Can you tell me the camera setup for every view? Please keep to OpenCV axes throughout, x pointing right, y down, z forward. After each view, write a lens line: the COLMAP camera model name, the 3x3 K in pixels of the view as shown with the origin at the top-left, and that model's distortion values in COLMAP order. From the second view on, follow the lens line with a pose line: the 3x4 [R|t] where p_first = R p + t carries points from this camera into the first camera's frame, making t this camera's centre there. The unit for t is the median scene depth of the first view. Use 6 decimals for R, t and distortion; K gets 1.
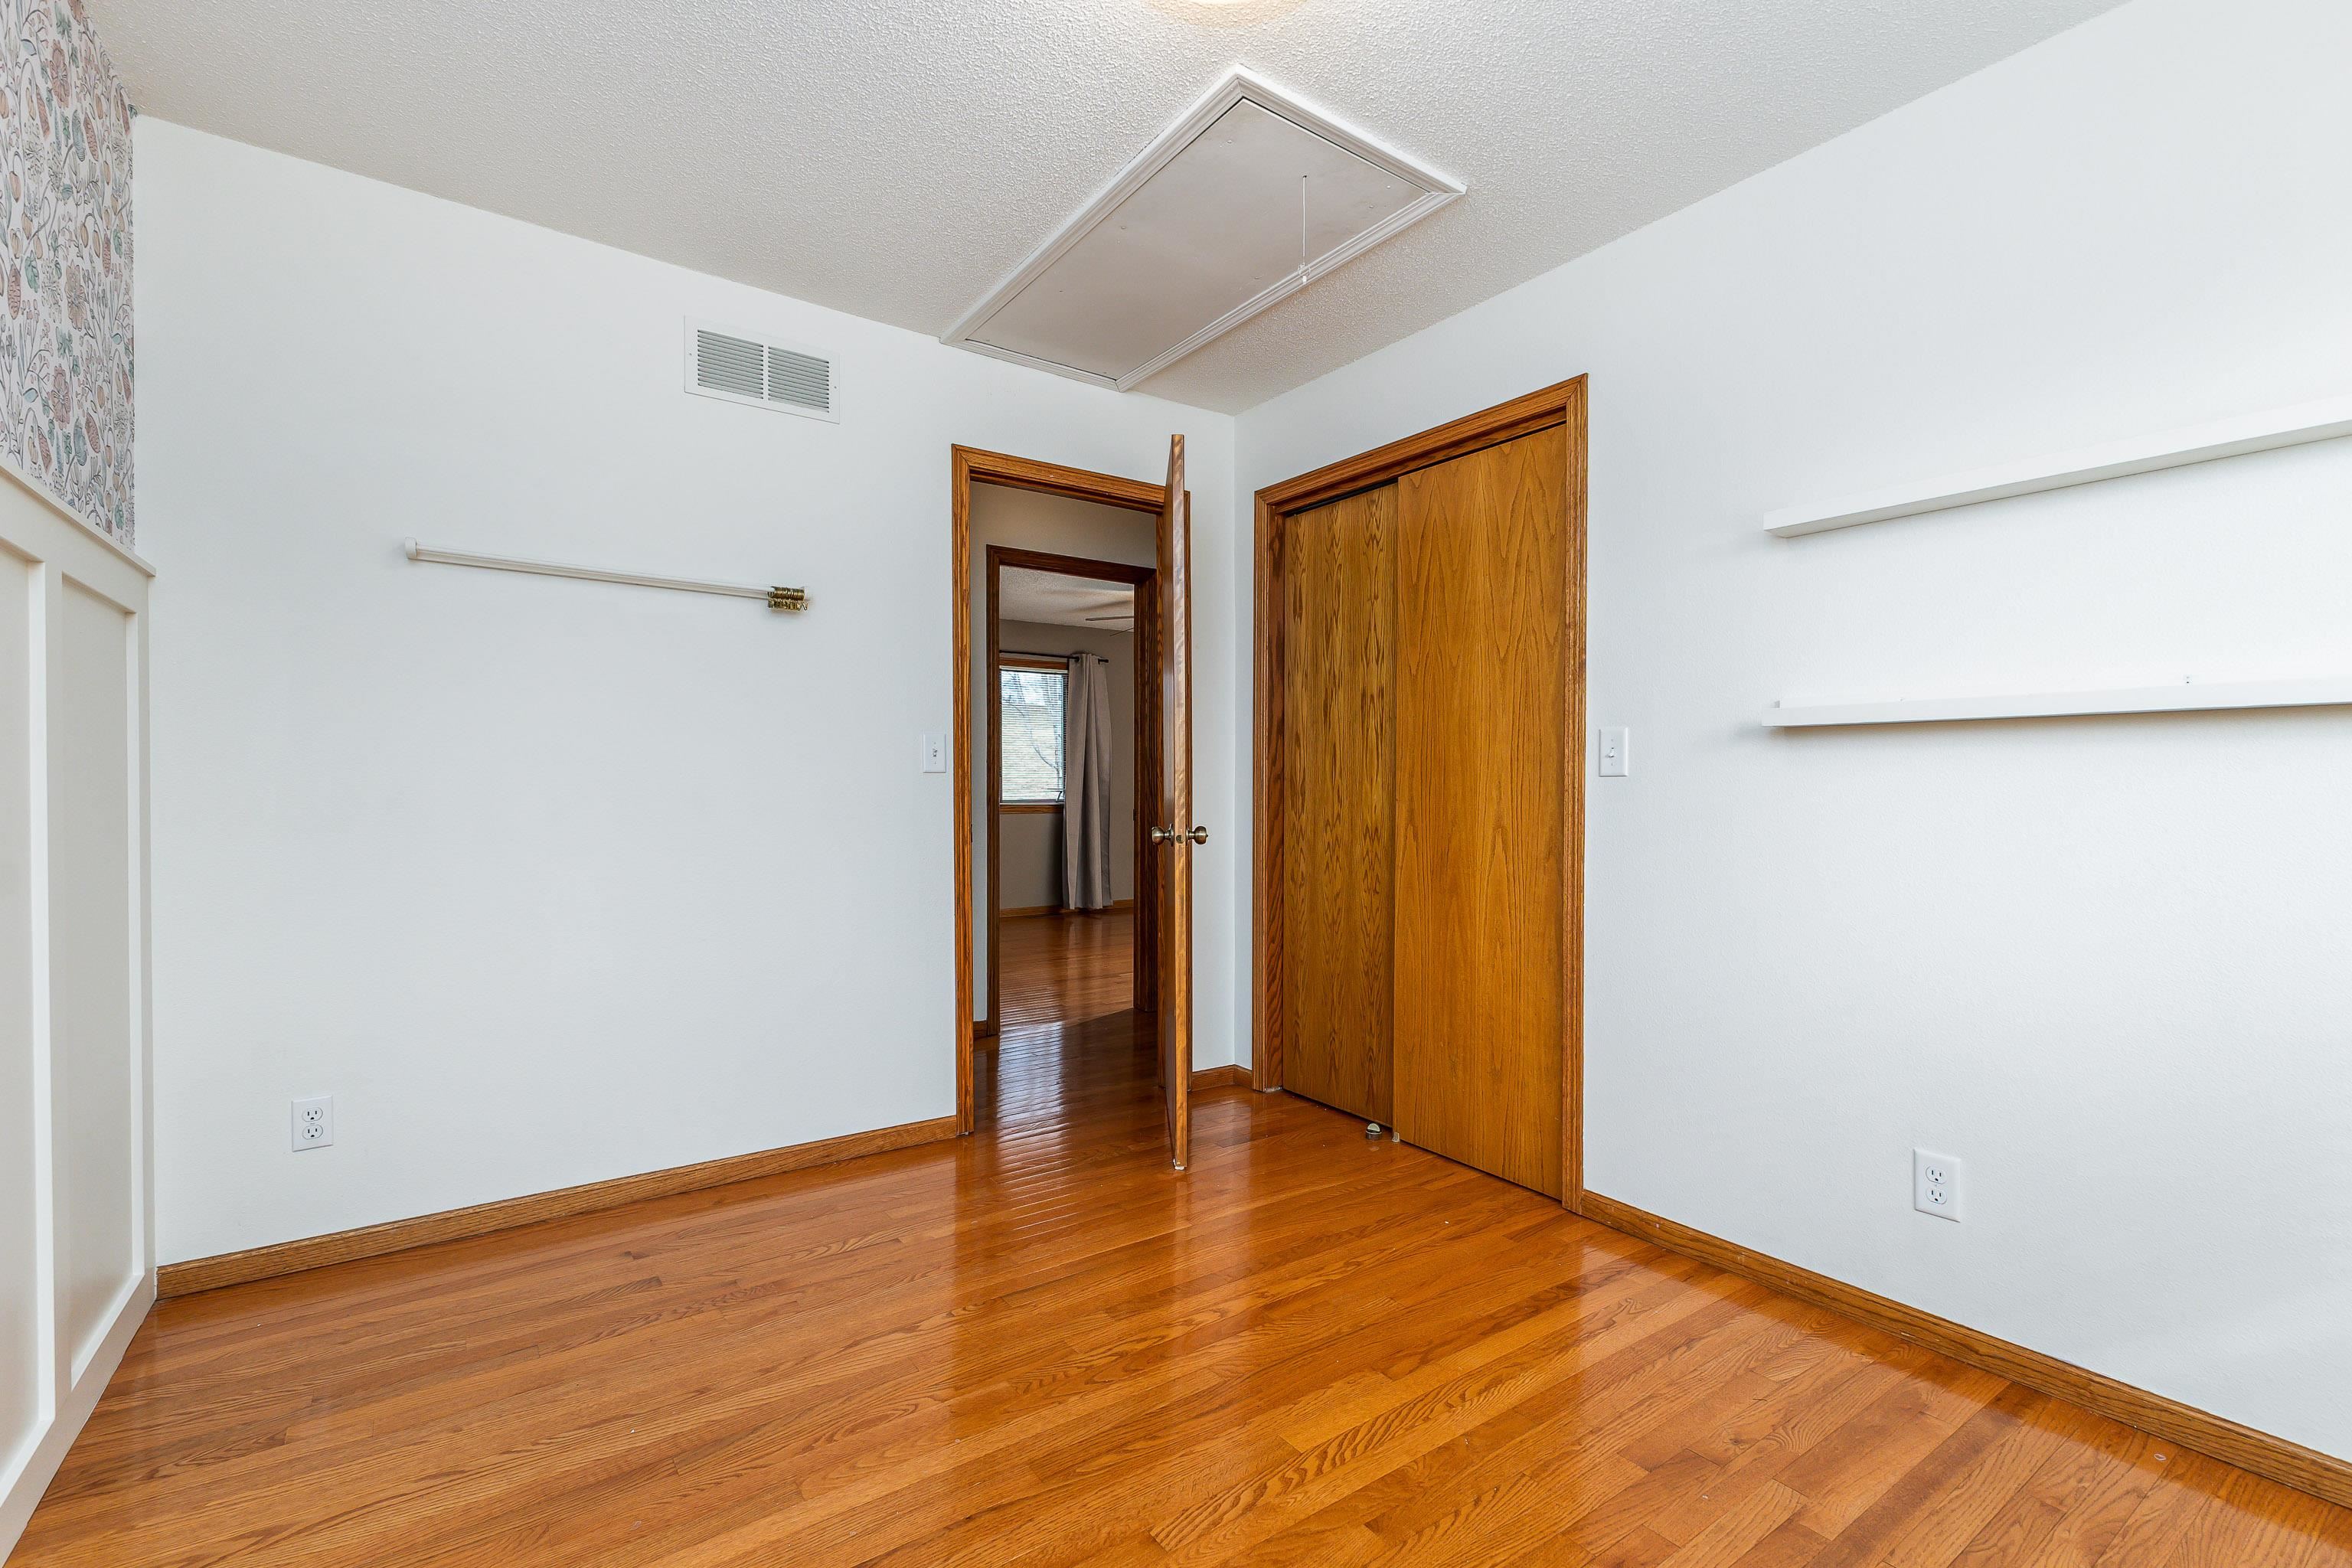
lens RADIAL K [[1032.2, 0, 1178.0], [0, 1032.2, 794.4], [0, 0, 1]] dist [0.007881, -0.000623]
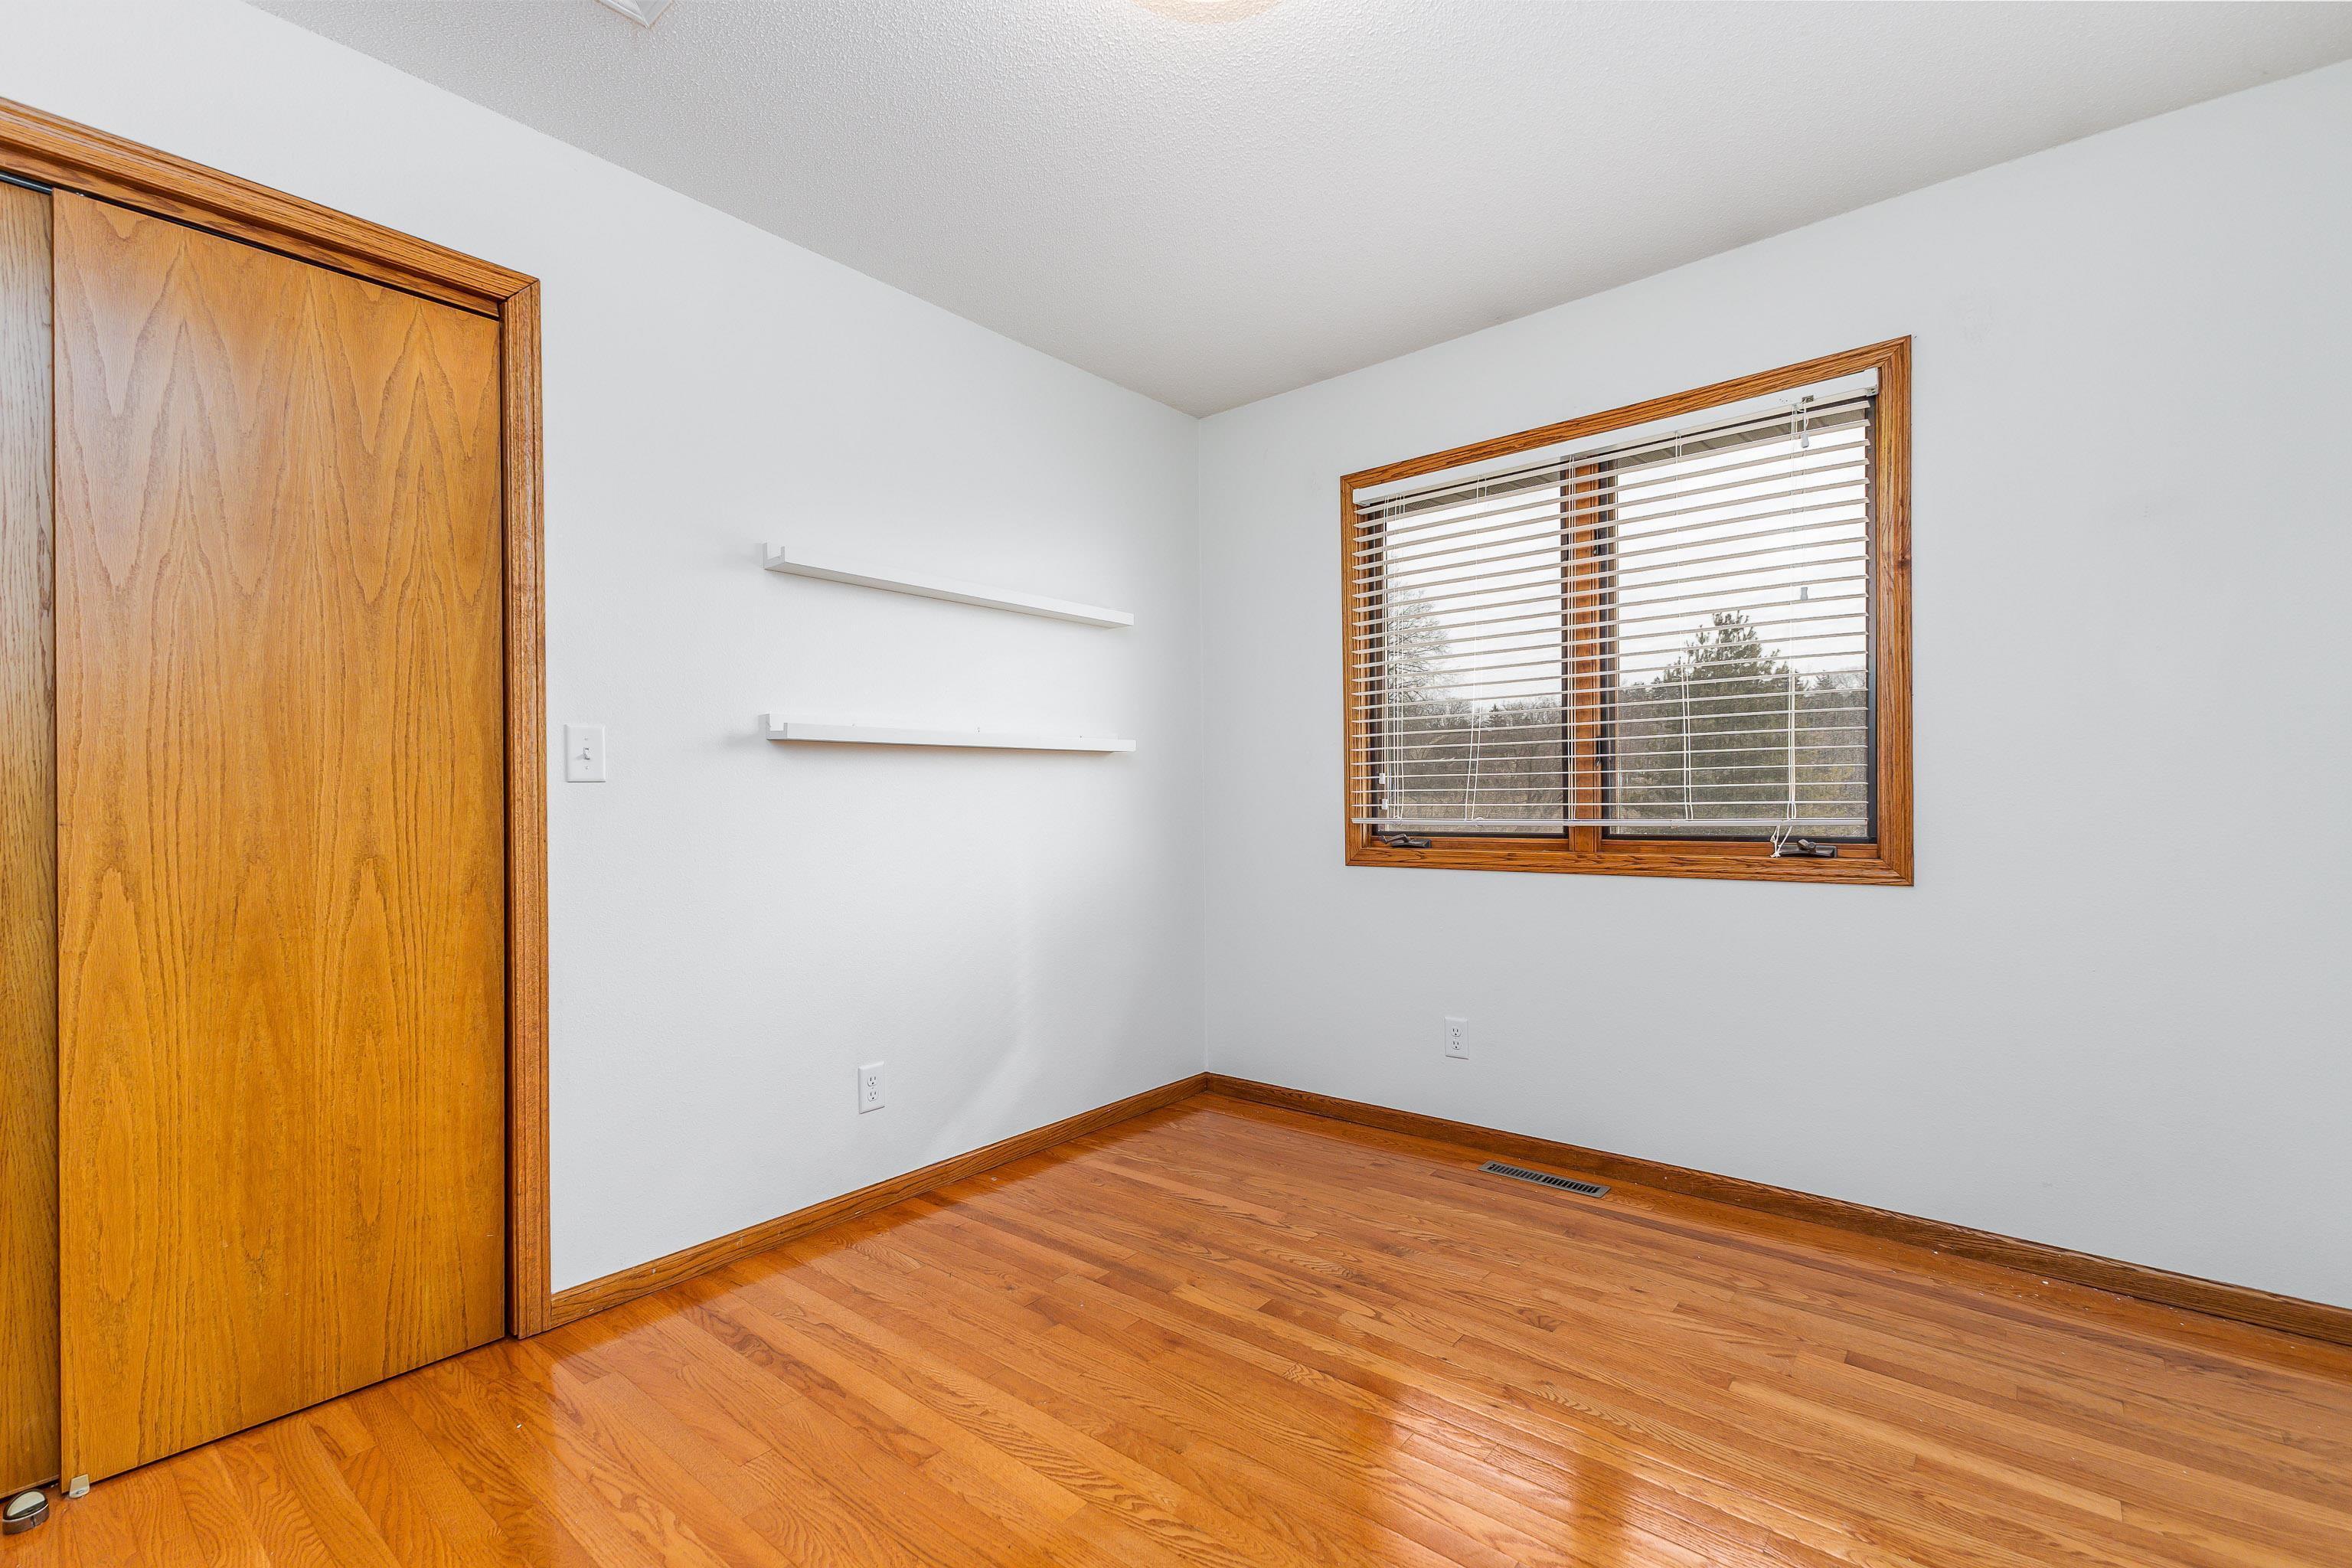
lens RADIAL K [[1032.2, 0, 1178.0], [0, 1032.2, 794.4], [0, 0, 1]] dist [0.007881, -0.000623]
pose [[-0.254068, -0.003288, 0.967181, -0.490287], [0.015948, 0.999844, 0.007588, -0.005394], [-0.967055, 0.017352, -0.253976, 0.700557]]
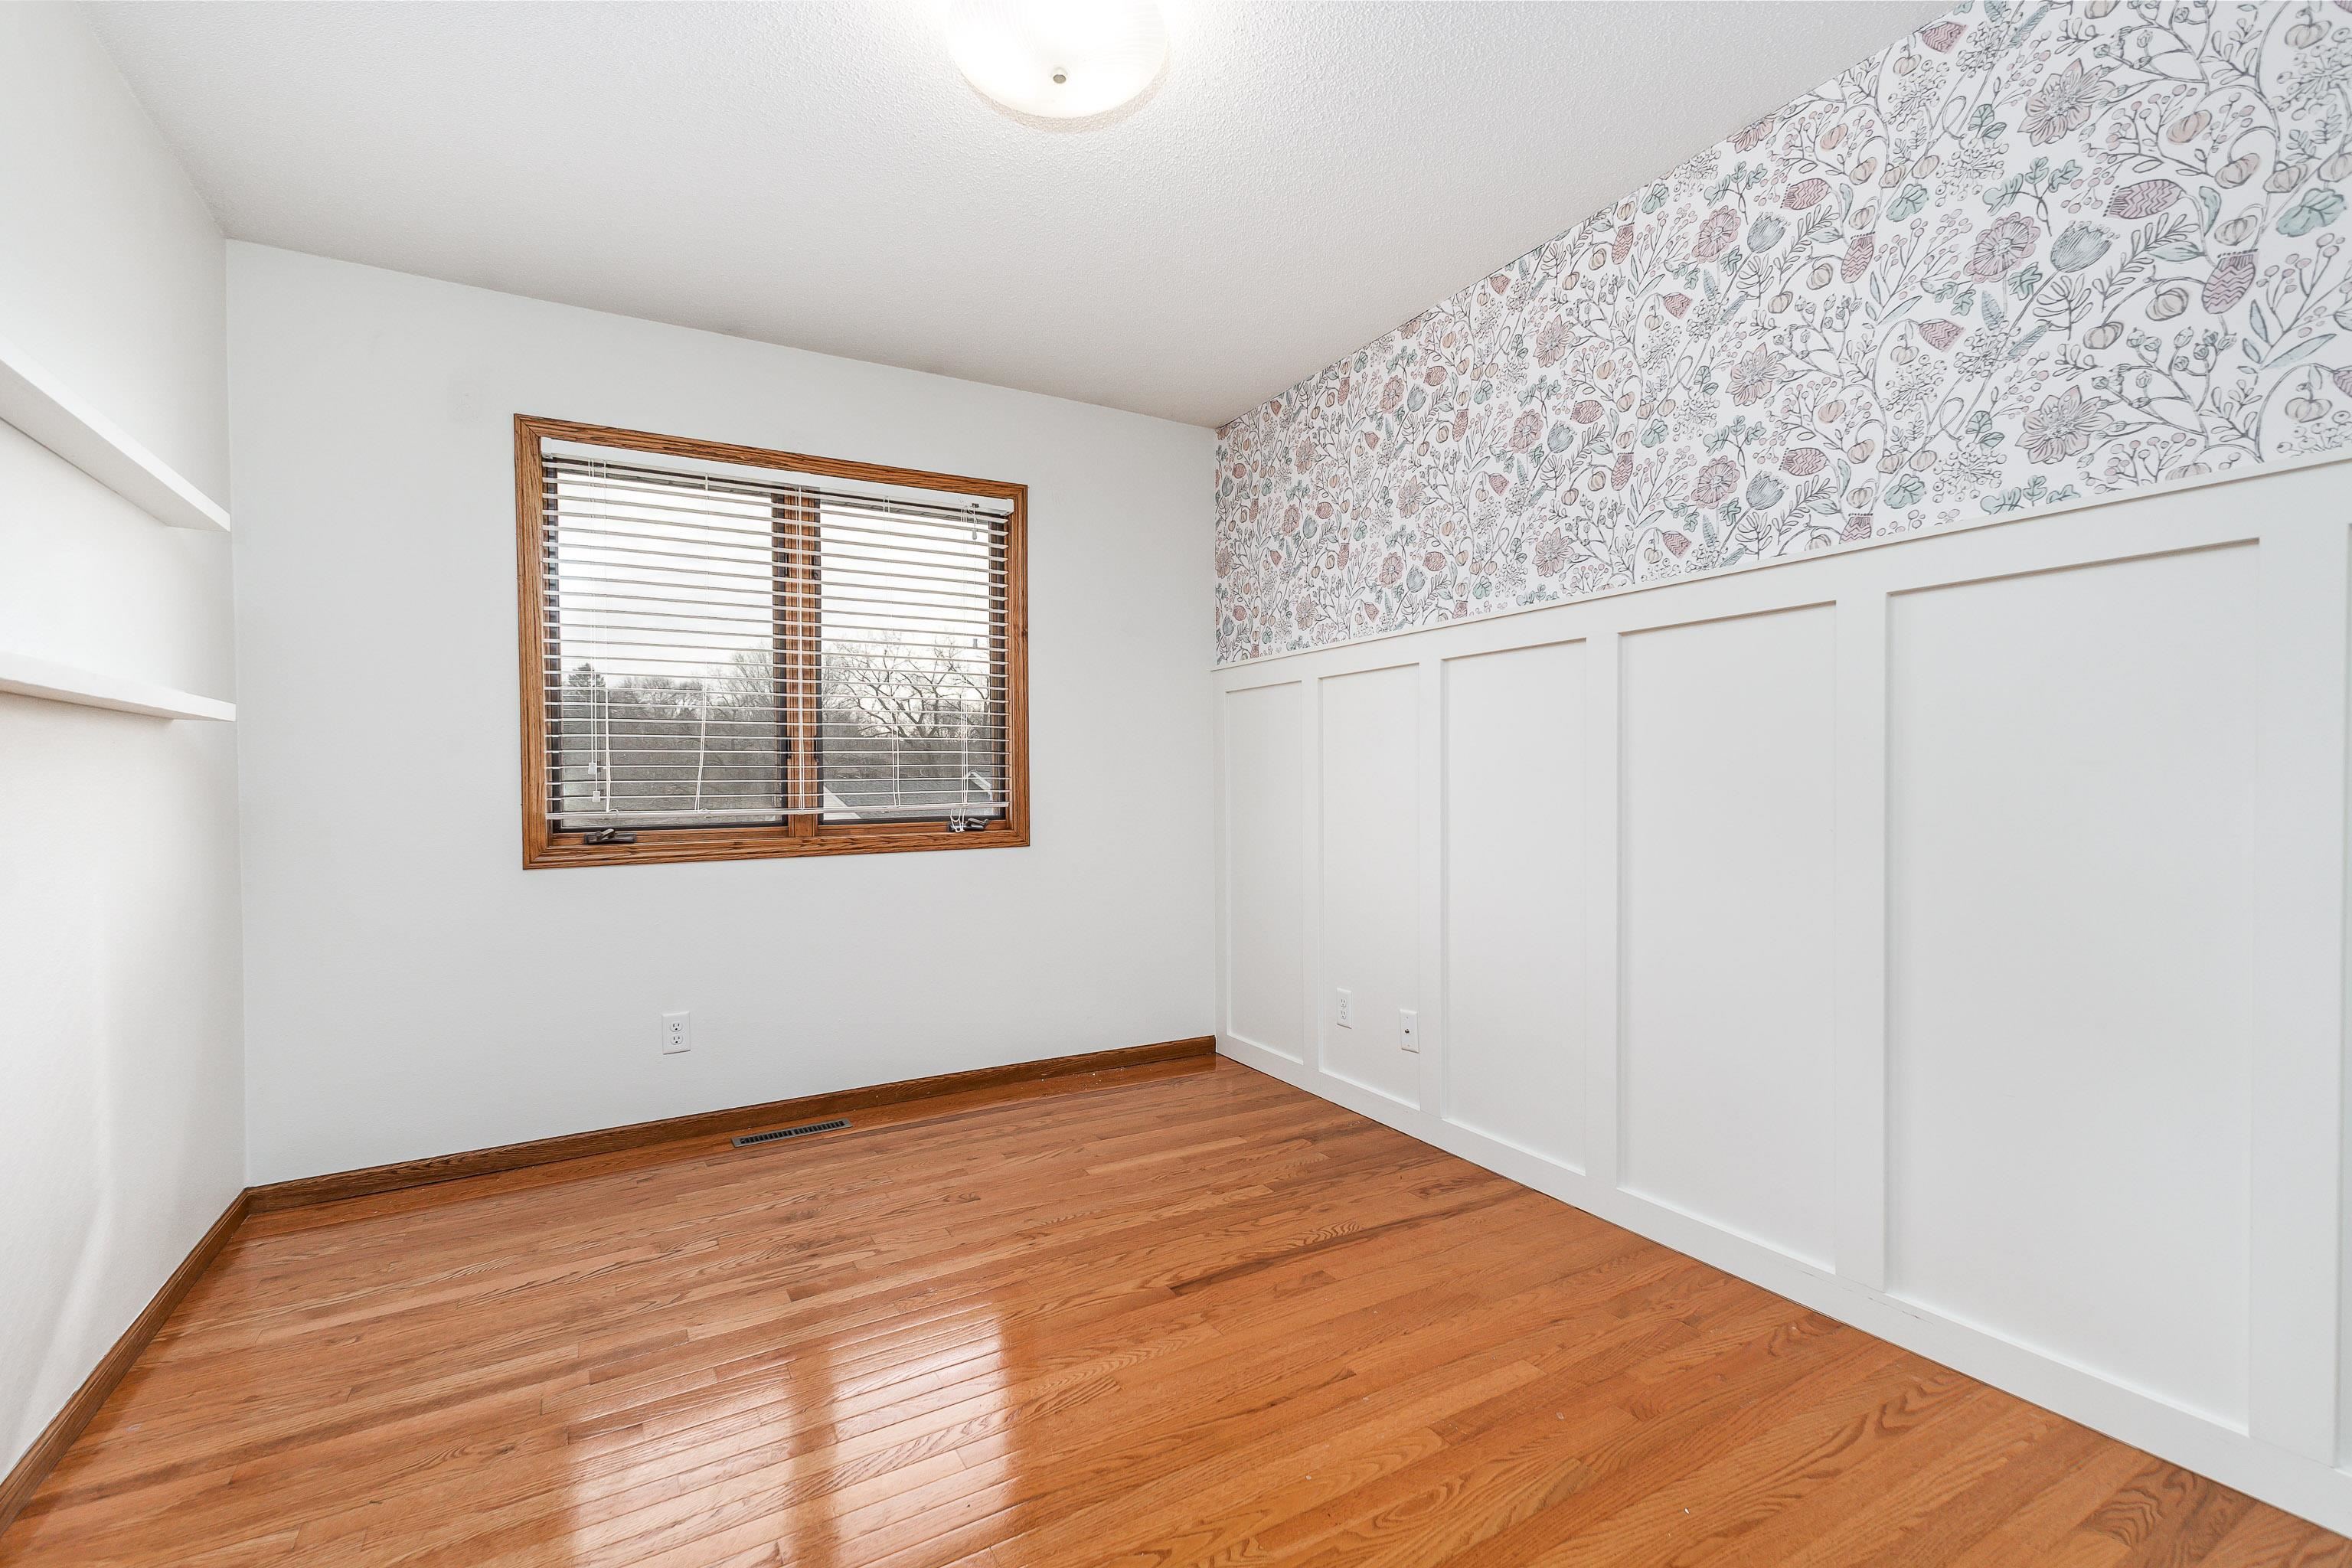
lens RADIAL K [[1032.2, 0, 1178.0], [0, 1032.2, 794.4], [0, 0, 1]] dist [0.007881, -0.000623]
pose [[-0.995813, -0.000166, 0.091410, -0.112044], [0.001829, 0.999762, 0.021743, -0.006808], [-0.091392, 0.021819, -0.995576, 1.190878]]
